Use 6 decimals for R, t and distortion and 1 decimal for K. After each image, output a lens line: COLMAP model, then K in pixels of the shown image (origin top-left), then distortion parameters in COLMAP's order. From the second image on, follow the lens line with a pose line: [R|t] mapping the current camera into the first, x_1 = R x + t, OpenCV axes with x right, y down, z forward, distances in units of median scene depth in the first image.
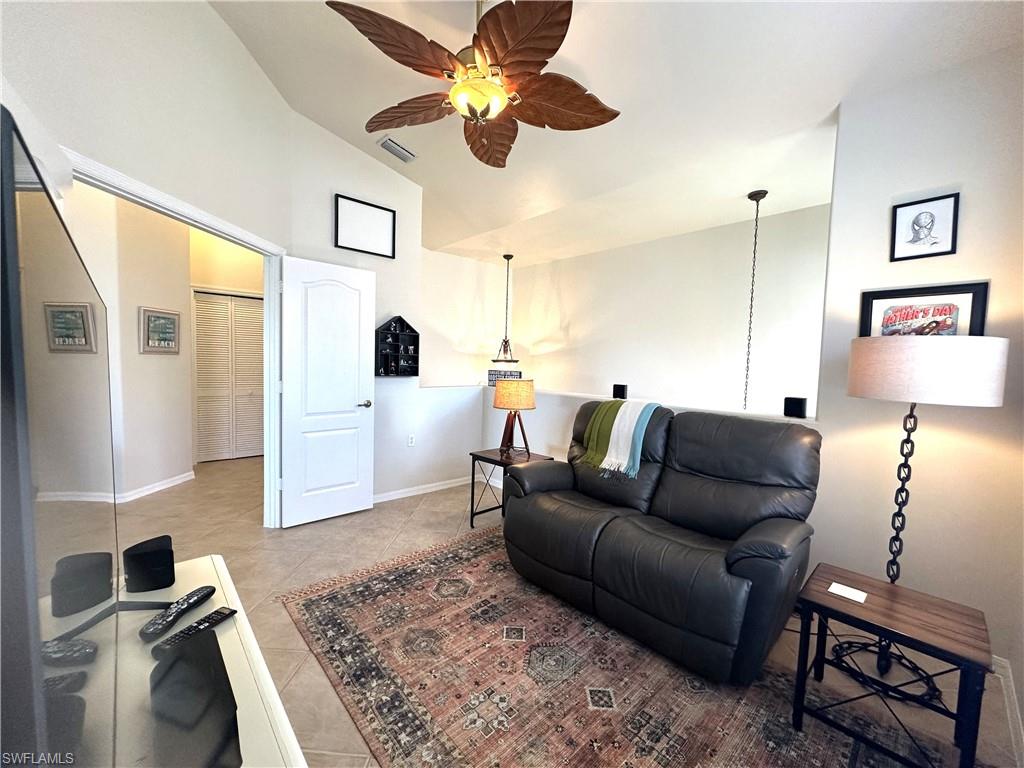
lens RADIAL K [[411.0, 0, 513.9], [0, 411.0, 385.8], [0, 0, 1]] dist [-0.000130, -0.000291]
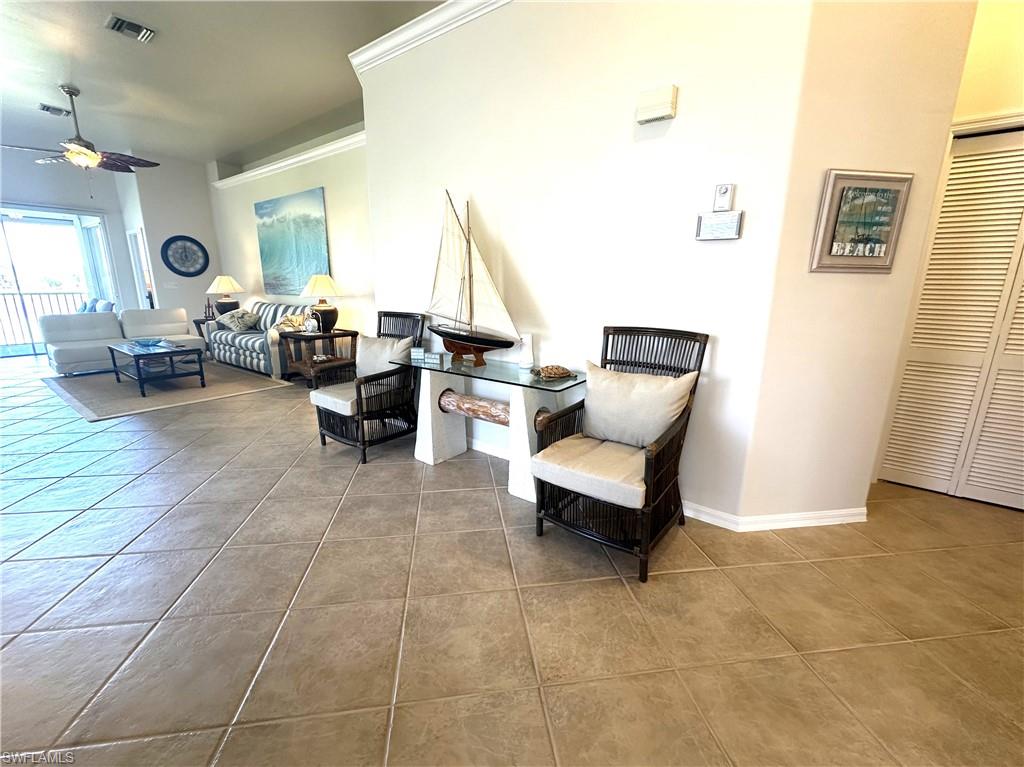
lens RADIAL K [[411.0, 0, 501.2], [0, 411.0, 381.4], [0, 0, 1]] dist [-0.000130, -0.000291]
pose [[0.151622, 0.188588, -0.970281, -0.422497], [-0.062805, 0.981485, 0.180952, -0.010910], [0.986441, 0.033502, 0.160659, 0.513324]]
